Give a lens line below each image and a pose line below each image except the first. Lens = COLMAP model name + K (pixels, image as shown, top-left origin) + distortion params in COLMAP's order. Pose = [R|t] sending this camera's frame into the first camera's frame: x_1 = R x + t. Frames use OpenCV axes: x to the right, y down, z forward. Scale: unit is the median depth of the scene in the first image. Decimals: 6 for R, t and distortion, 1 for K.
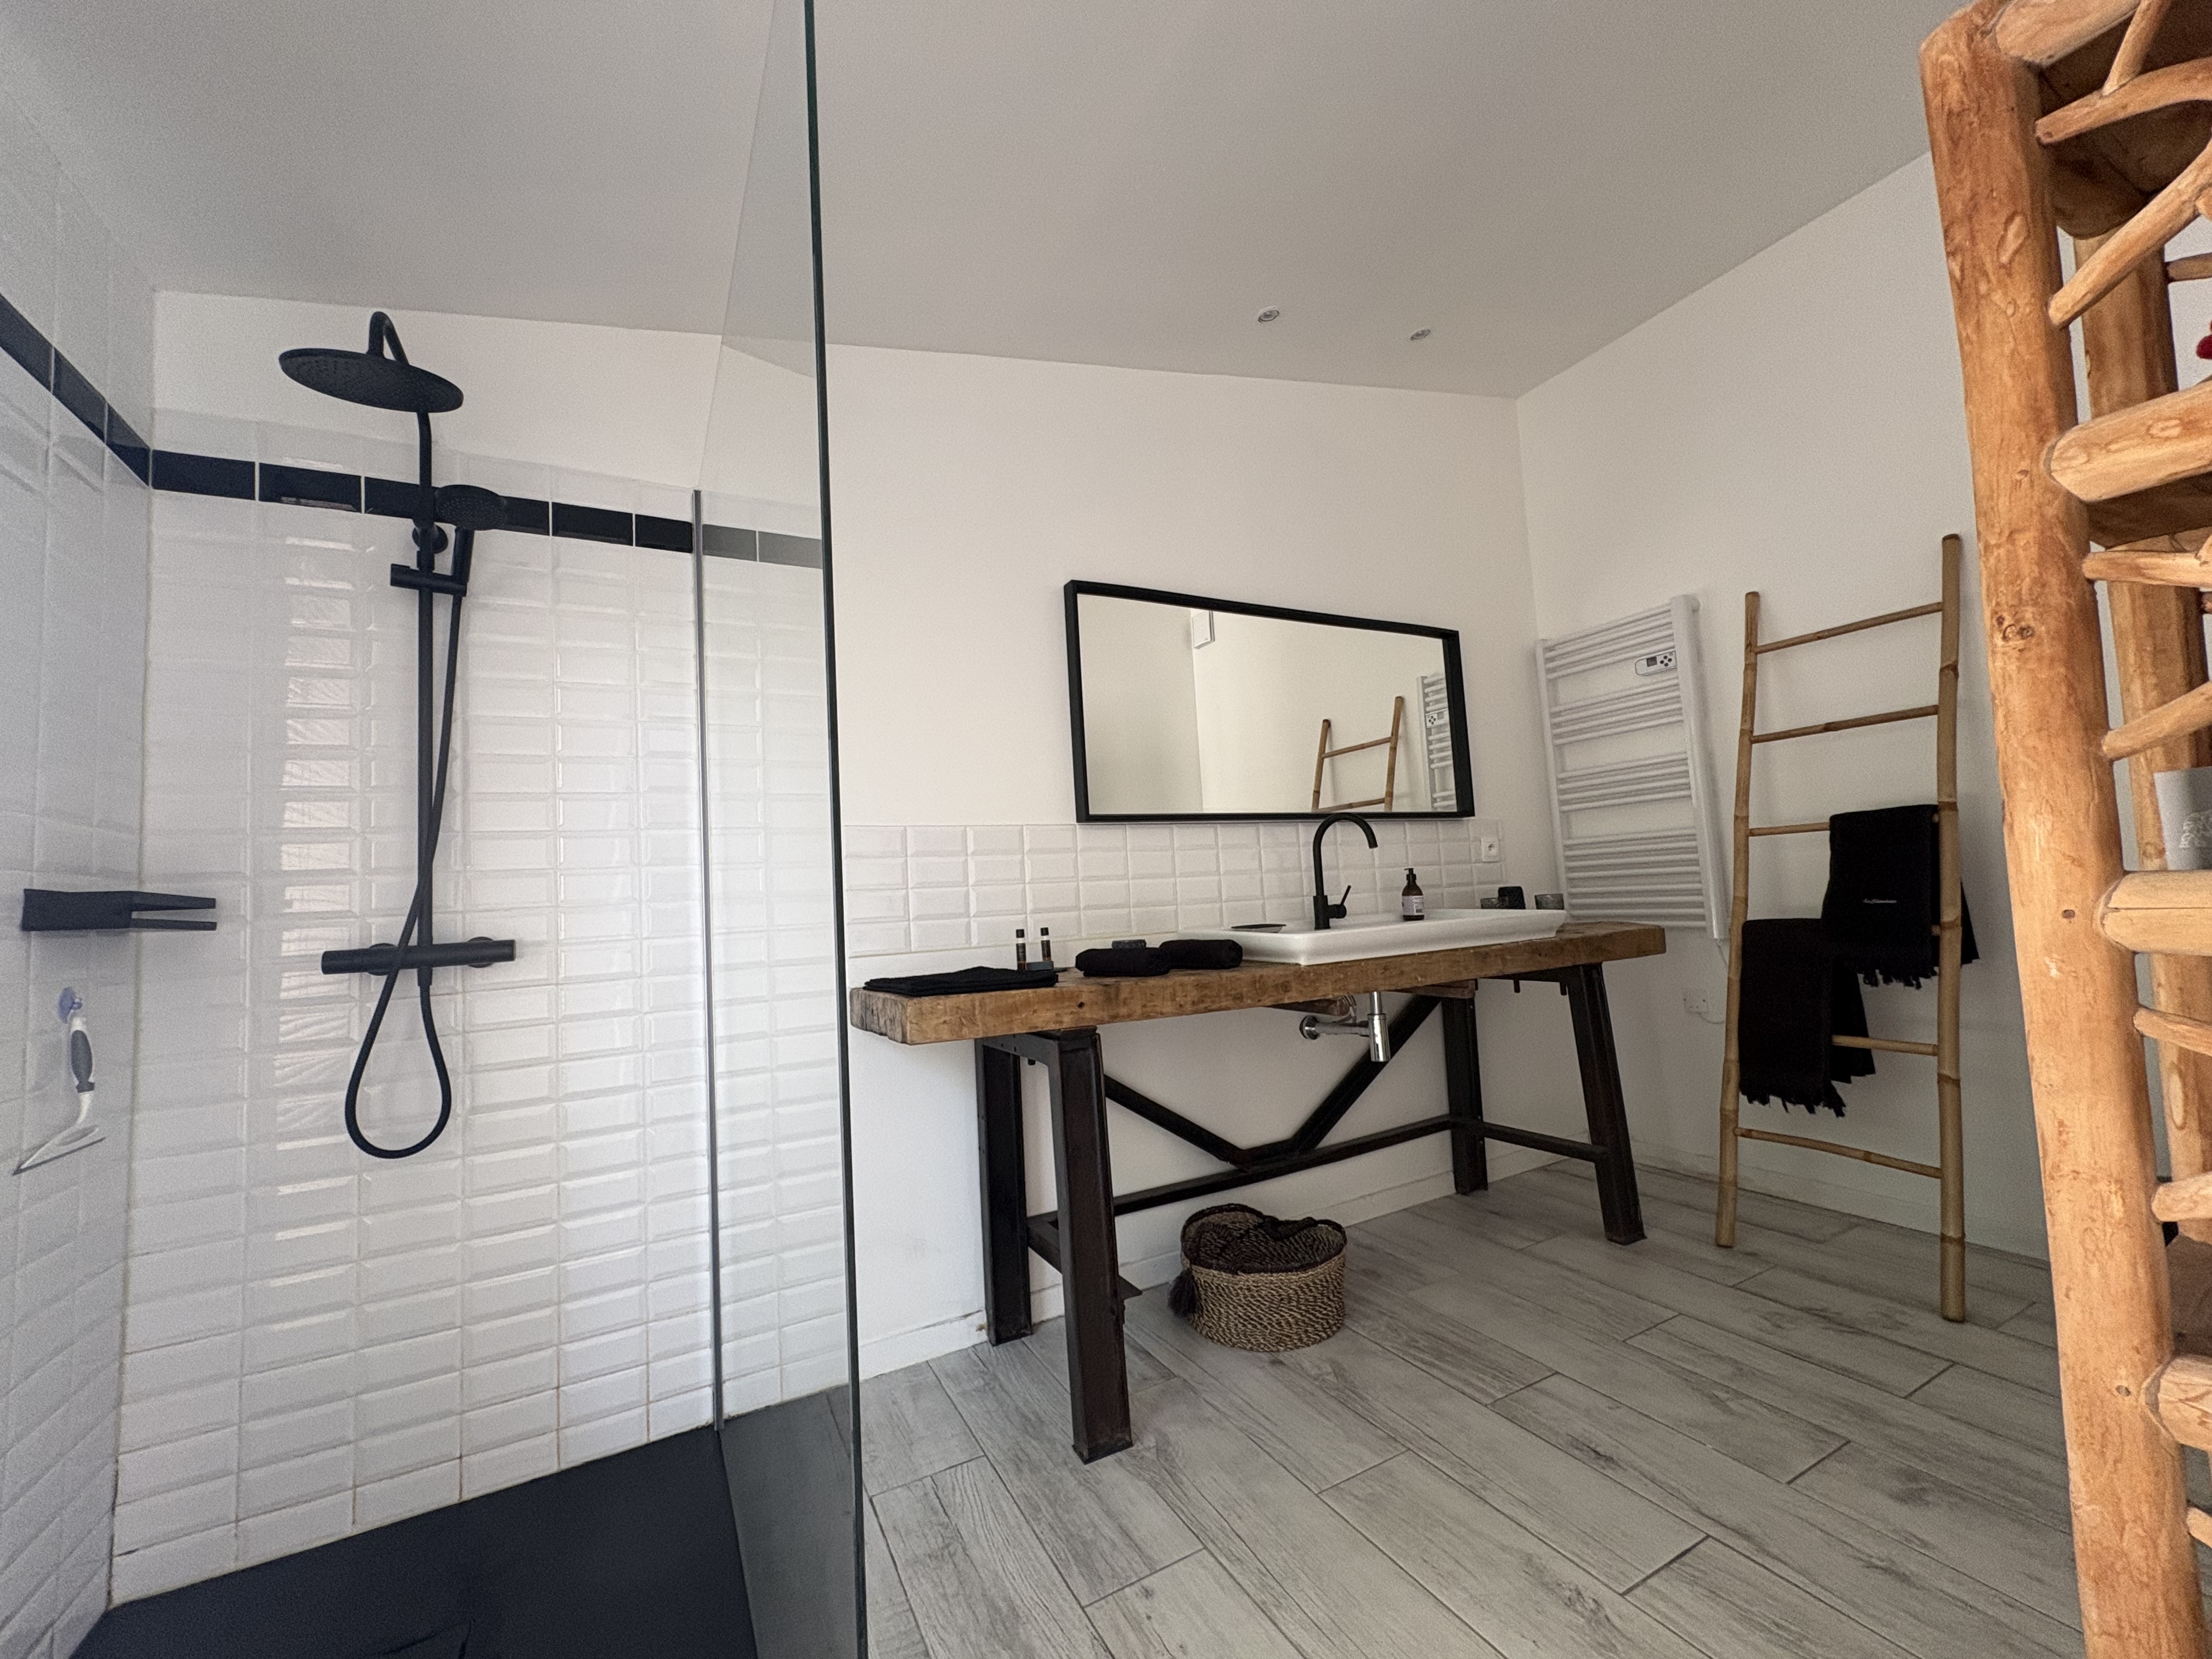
lens RADIAL K [[884.0, 0, 1106.0], [0, 884.0, 818.6], [0, 0, 1]] dist [0.004086, -0.000626]
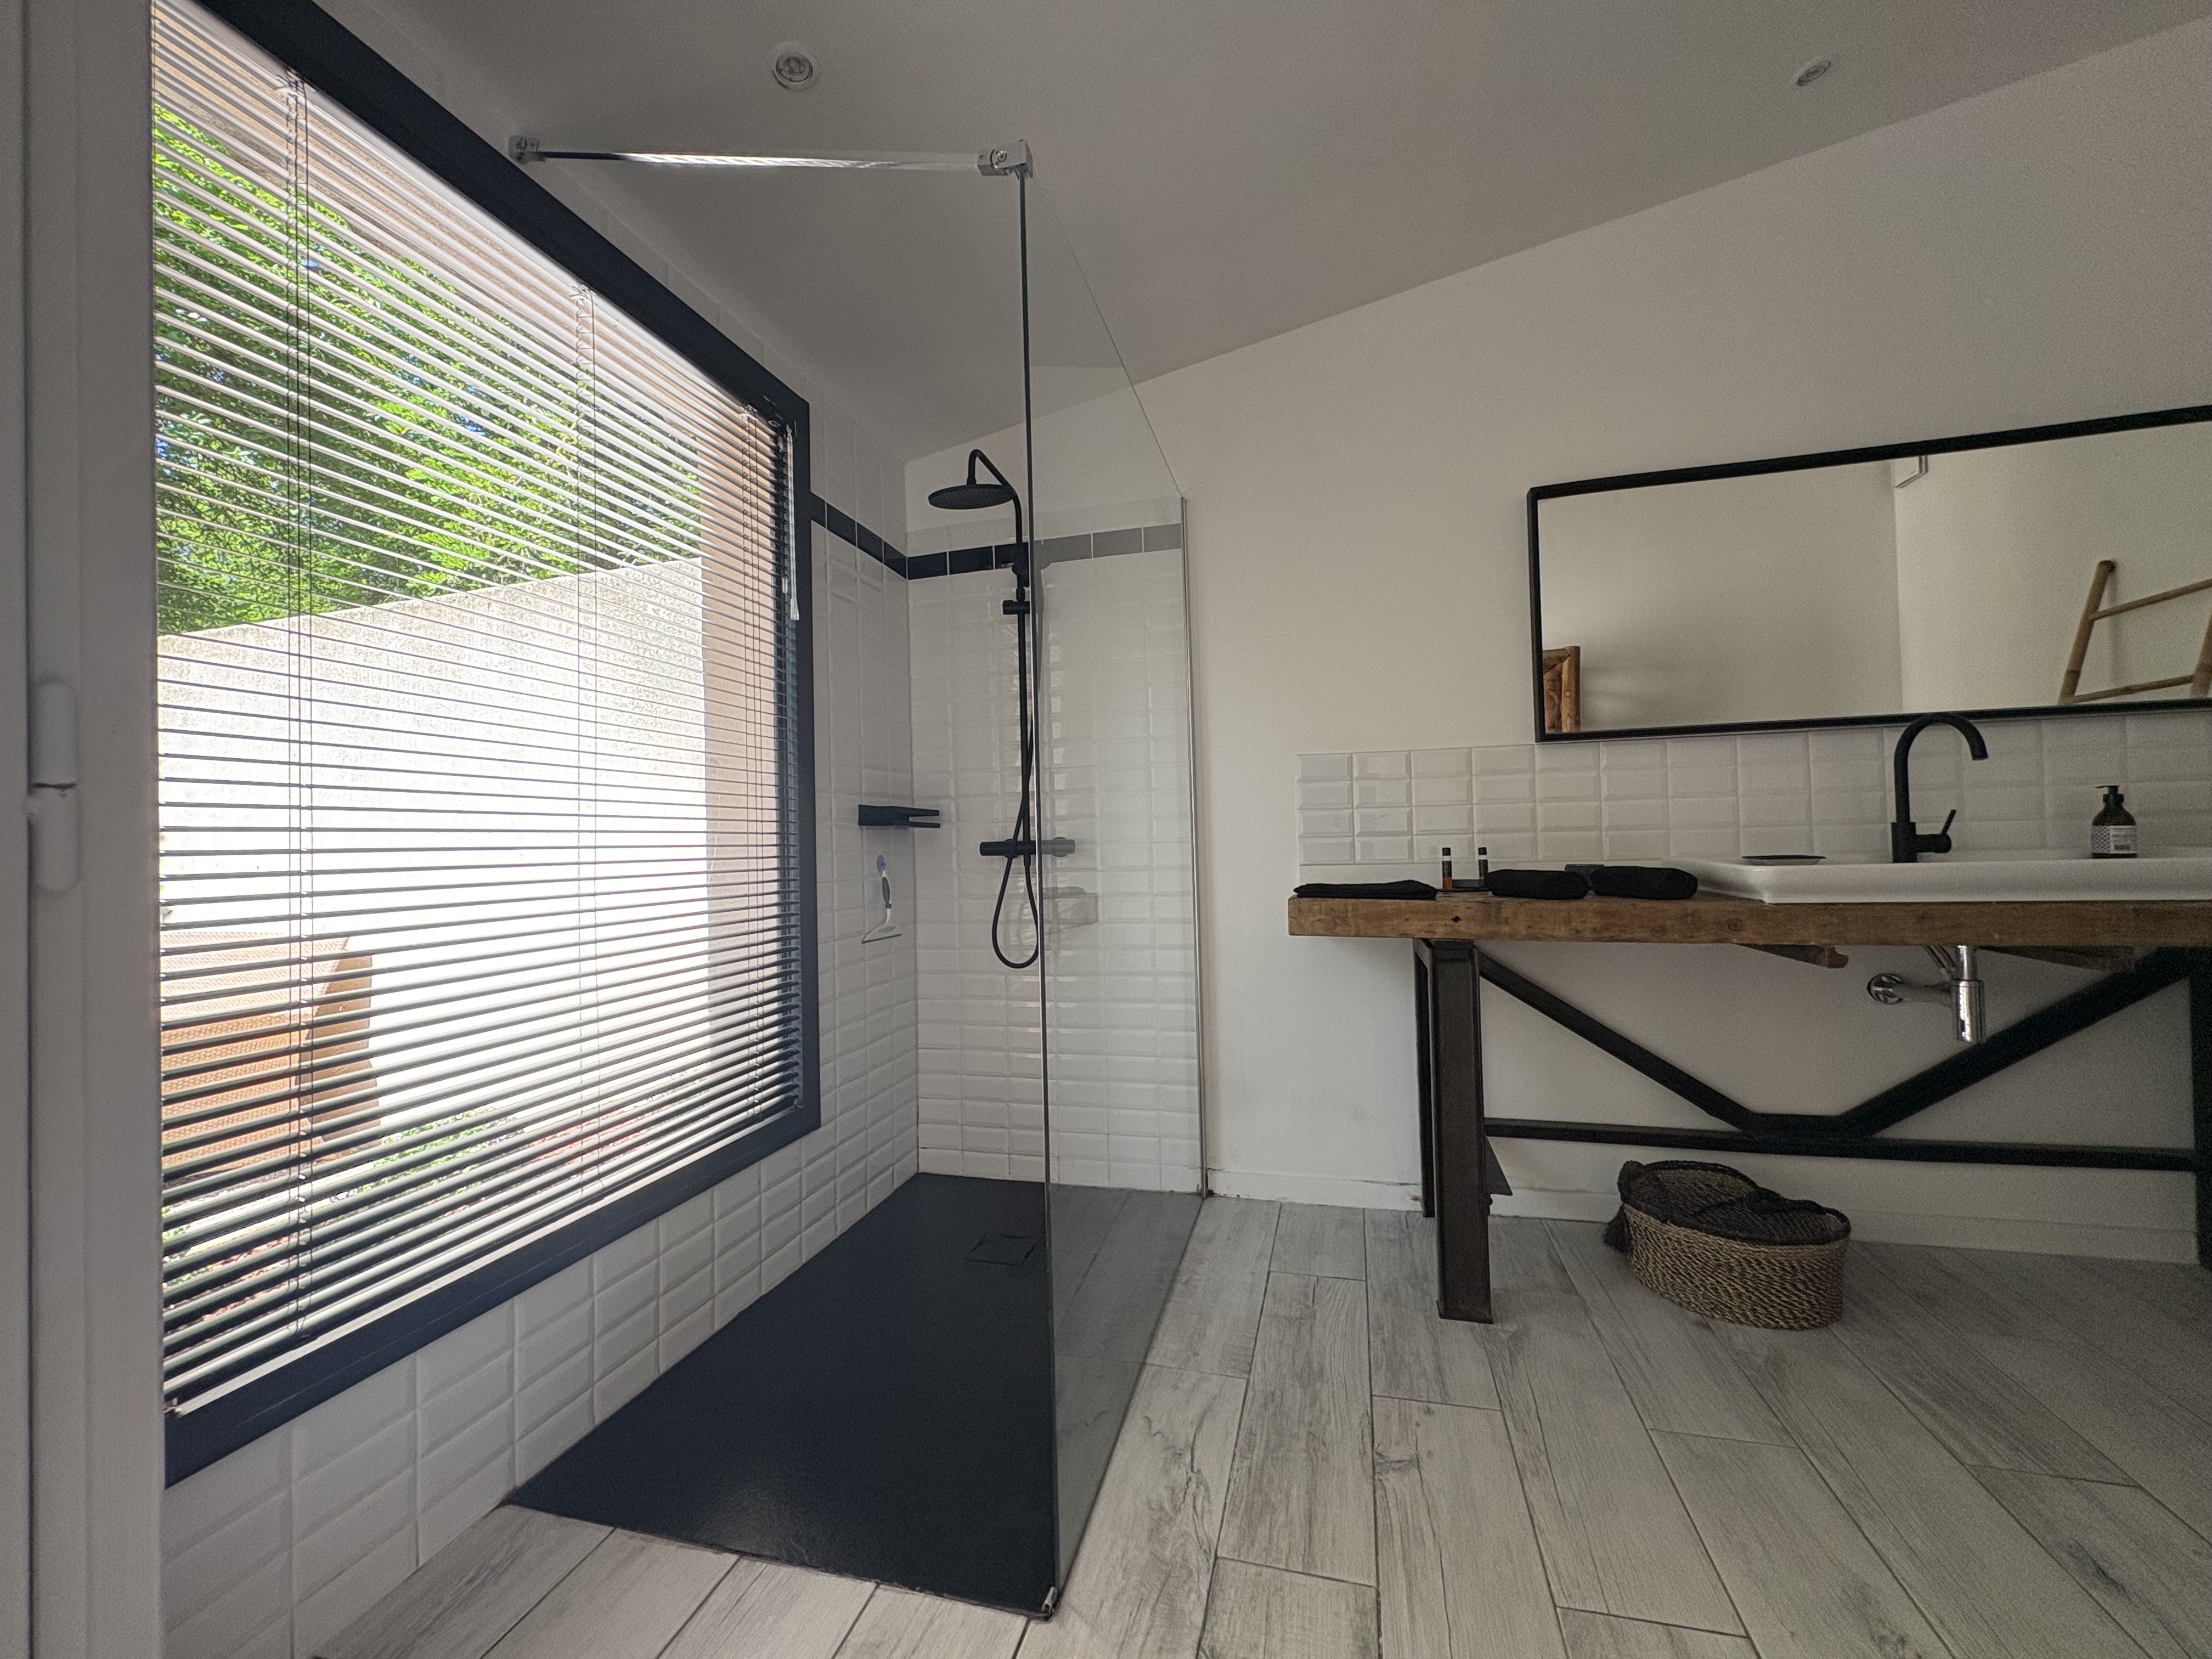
lens RADIAL K [[884.0, 0, 1102.6], [0, 884.0, 814.9], [0, 0, 1]] dist [0.004086, -0.000626]
pose [[0.729511, 0.015373, -0.683796, 0.347275], [0.046581, 0.996309, 0.072095, -0.009953], [0.682381, -0.084446, 0.726103, -0.048932]]
